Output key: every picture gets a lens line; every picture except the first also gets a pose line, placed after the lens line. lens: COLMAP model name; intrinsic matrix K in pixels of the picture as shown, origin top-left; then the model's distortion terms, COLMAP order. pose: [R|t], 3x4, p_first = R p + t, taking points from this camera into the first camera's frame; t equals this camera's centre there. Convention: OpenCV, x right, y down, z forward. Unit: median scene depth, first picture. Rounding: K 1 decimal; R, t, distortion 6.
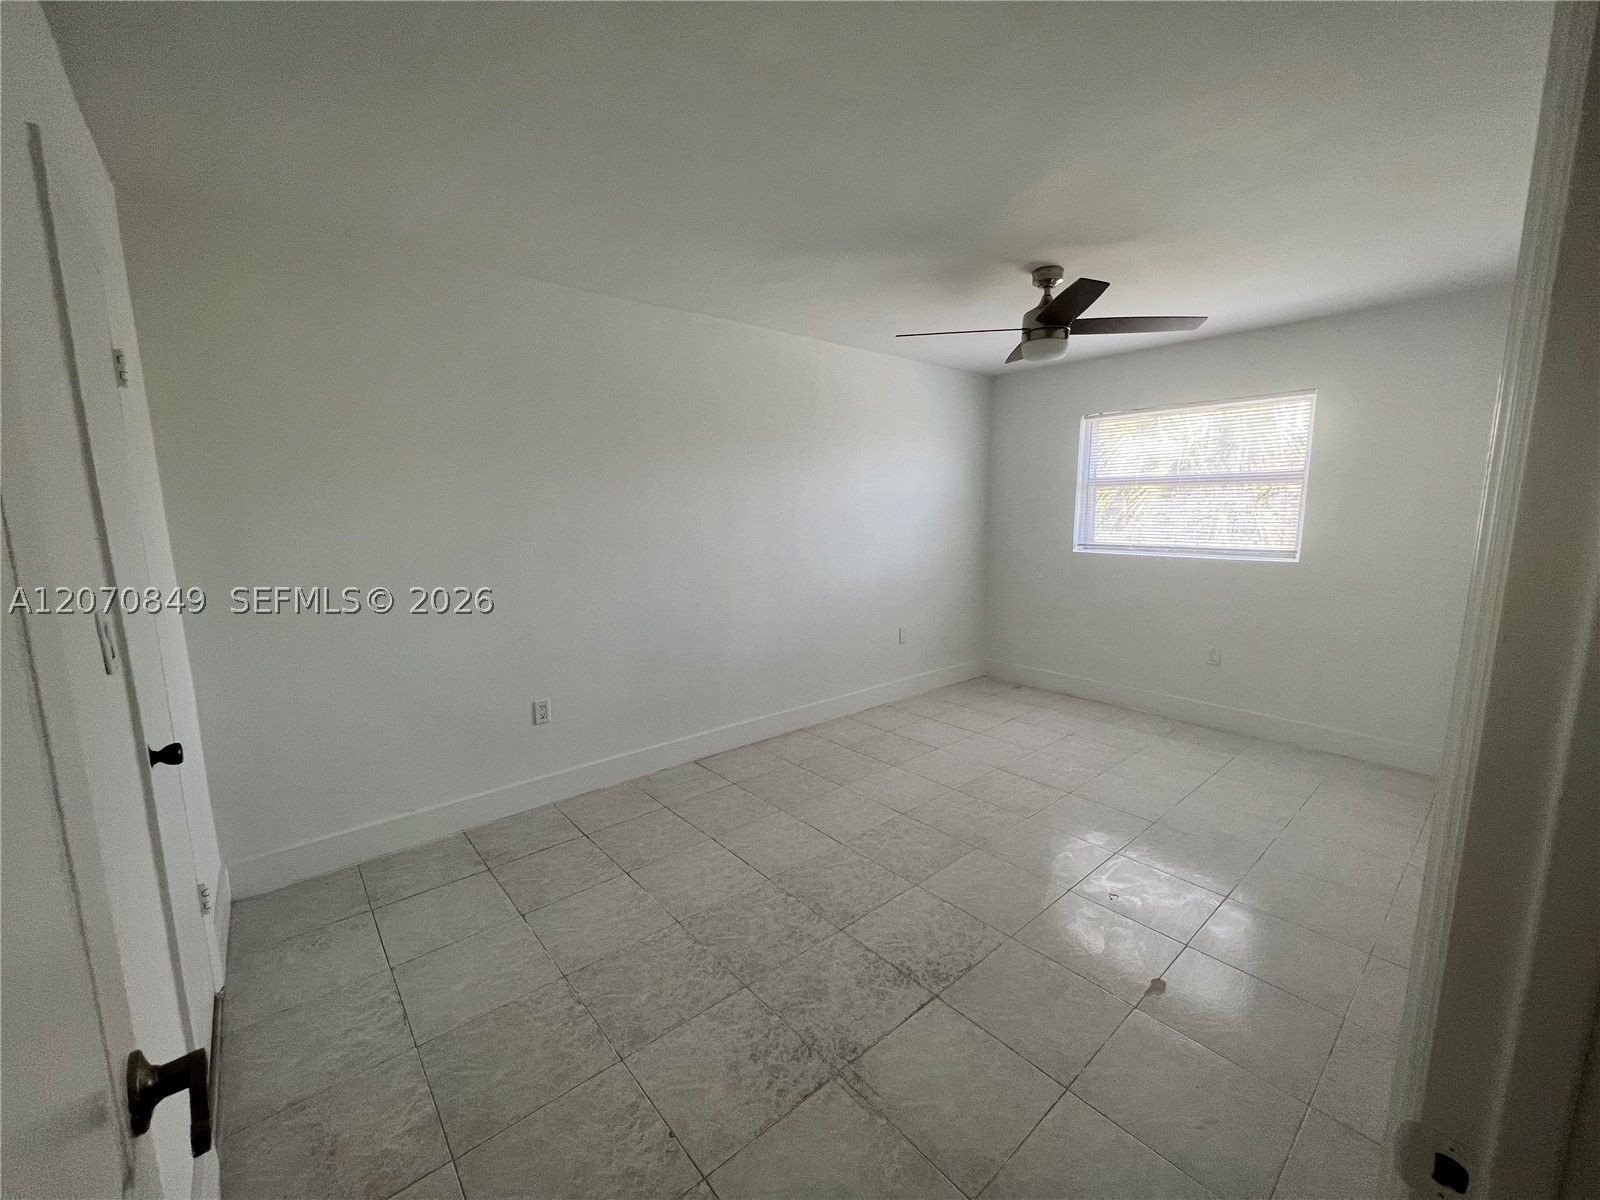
lens RADIAL K [[642.6, 0, 794.9], [0, 642.6, 602.5], [0, 0, 1]] dist [-0.001095, 0.000064]
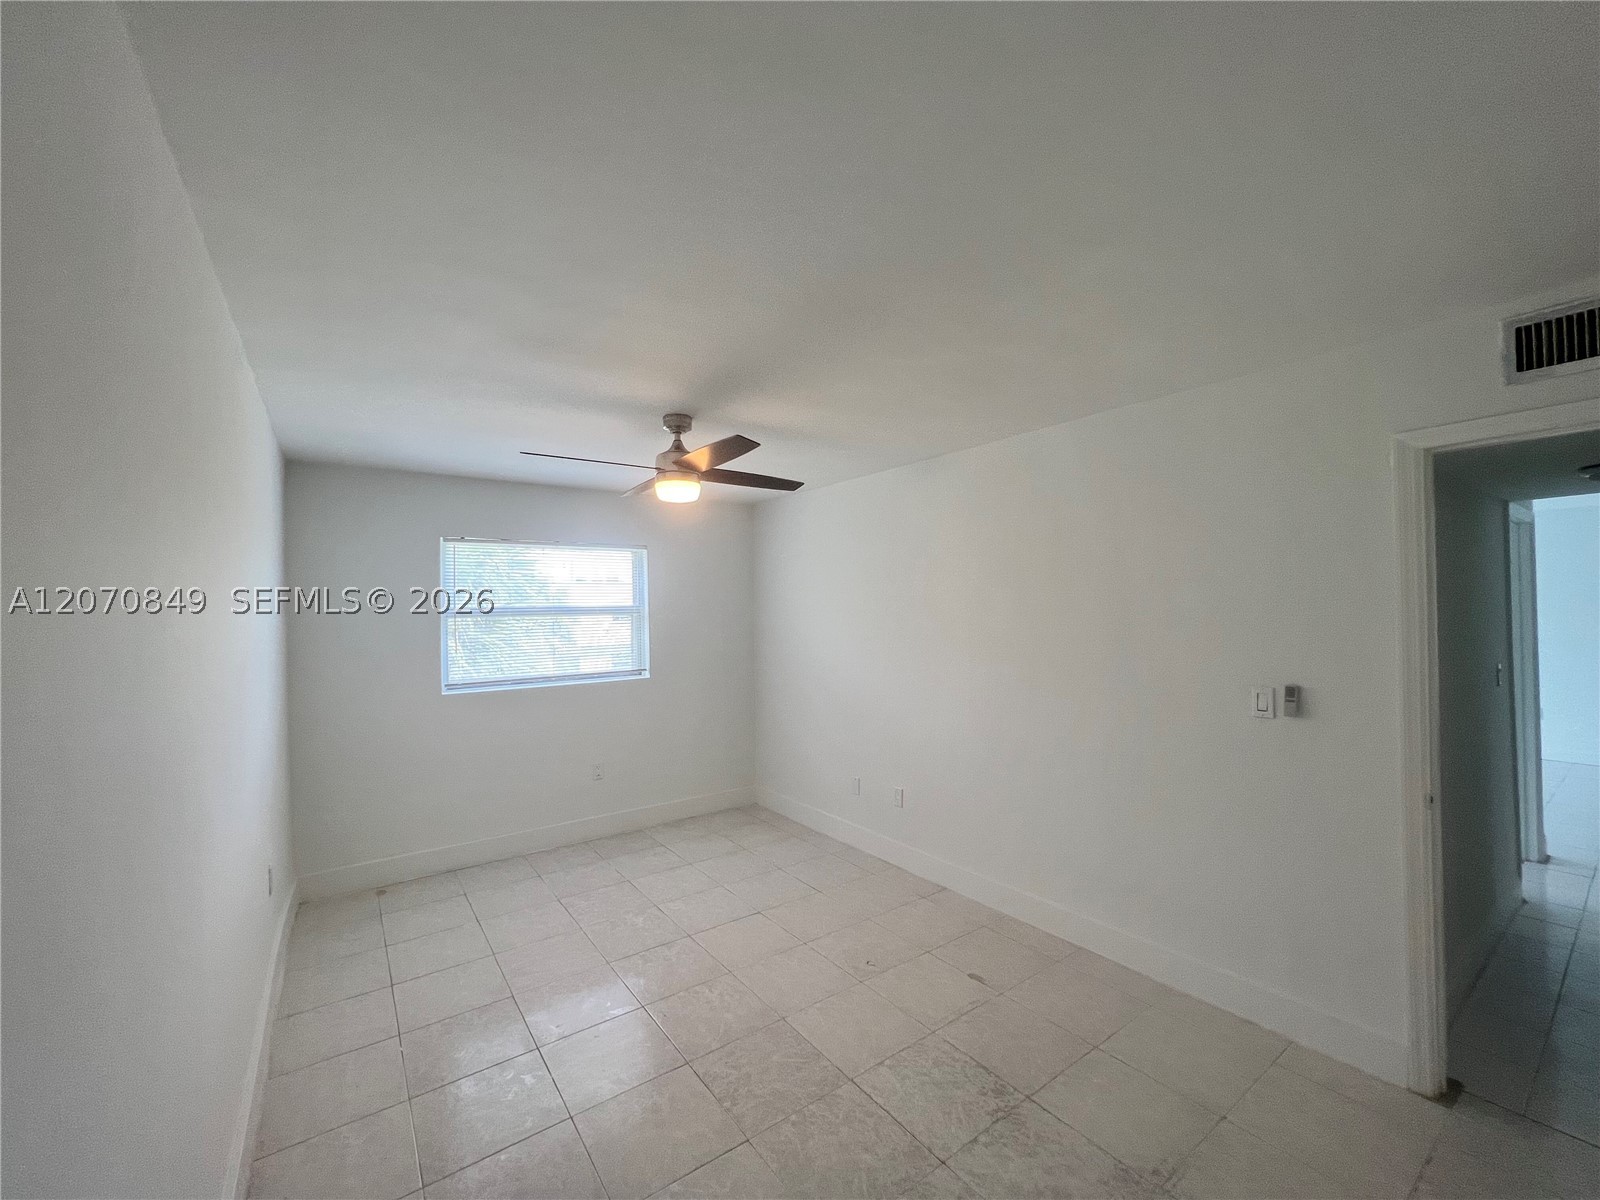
lens RADIAL K [[642.6, 0, 795.9], [0, 642.6, 603.2], [0, 0, 1]] dist [-0.001095, 0.000064]
pose [[0.083705, 0.017149, 0.996343, -0.440744], [0.164196, 0.985948, -0.030765, -0.116833], [-0.982870, 0.166170, 0.079713, 0.565046]]
